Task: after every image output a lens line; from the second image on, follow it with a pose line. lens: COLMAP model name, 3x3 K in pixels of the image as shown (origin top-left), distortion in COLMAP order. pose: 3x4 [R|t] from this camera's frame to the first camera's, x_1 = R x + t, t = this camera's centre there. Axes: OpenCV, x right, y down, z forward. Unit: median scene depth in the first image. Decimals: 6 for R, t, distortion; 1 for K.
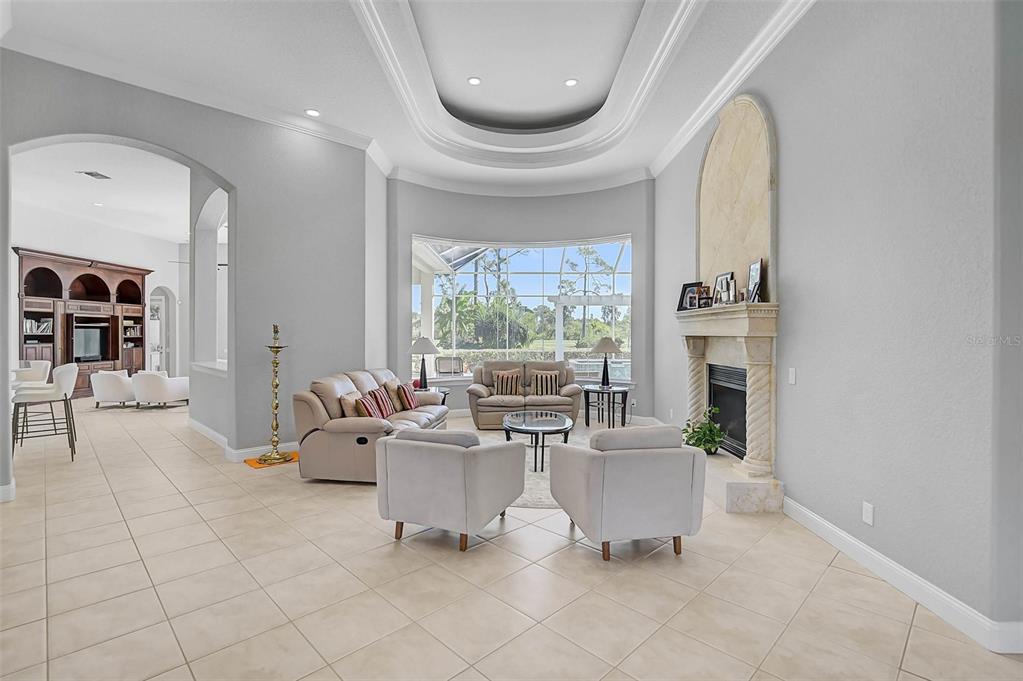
lens RADIAL K [[474.2, 0, 509.4], [0, 474.2, 331.8], [0, 0, 1]] dist [0.000369, -0.000335]
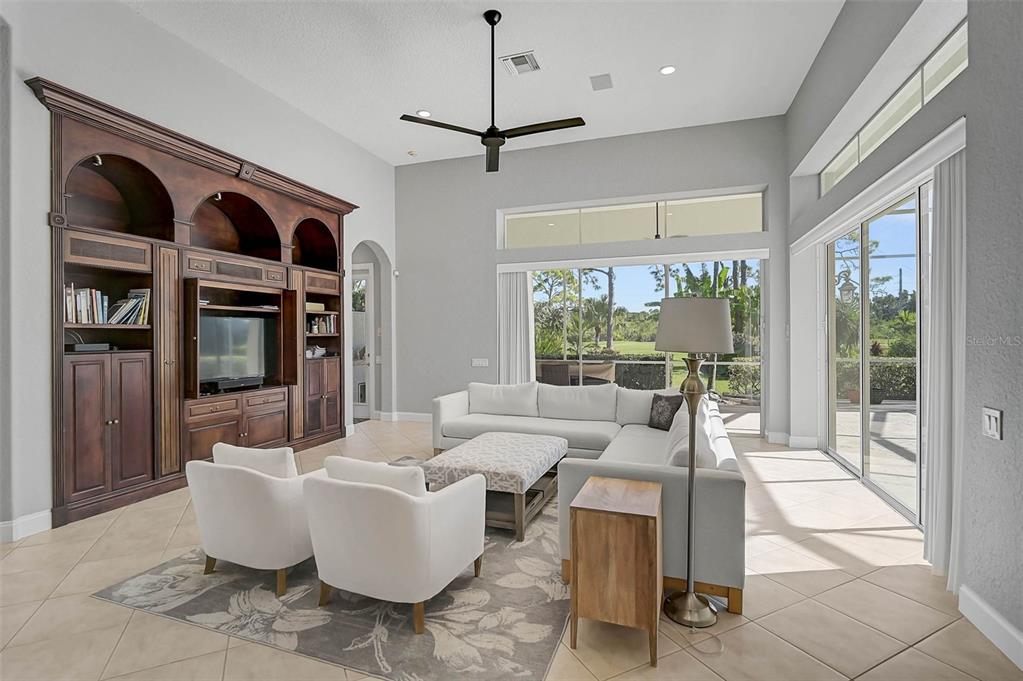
lens RADIAL K [[474.2, 0, 509.4], [0, 474.2, 331.8], [0, 0, 1]] dist [0.000369, -0.000335]
pose [[0.949398, -0.006131, -0.314016, -0.489687], [0.005698, 0.999981, -0.002298, 0.009799], [0.314025, 0.000393, 0.949415, 0.637860]]
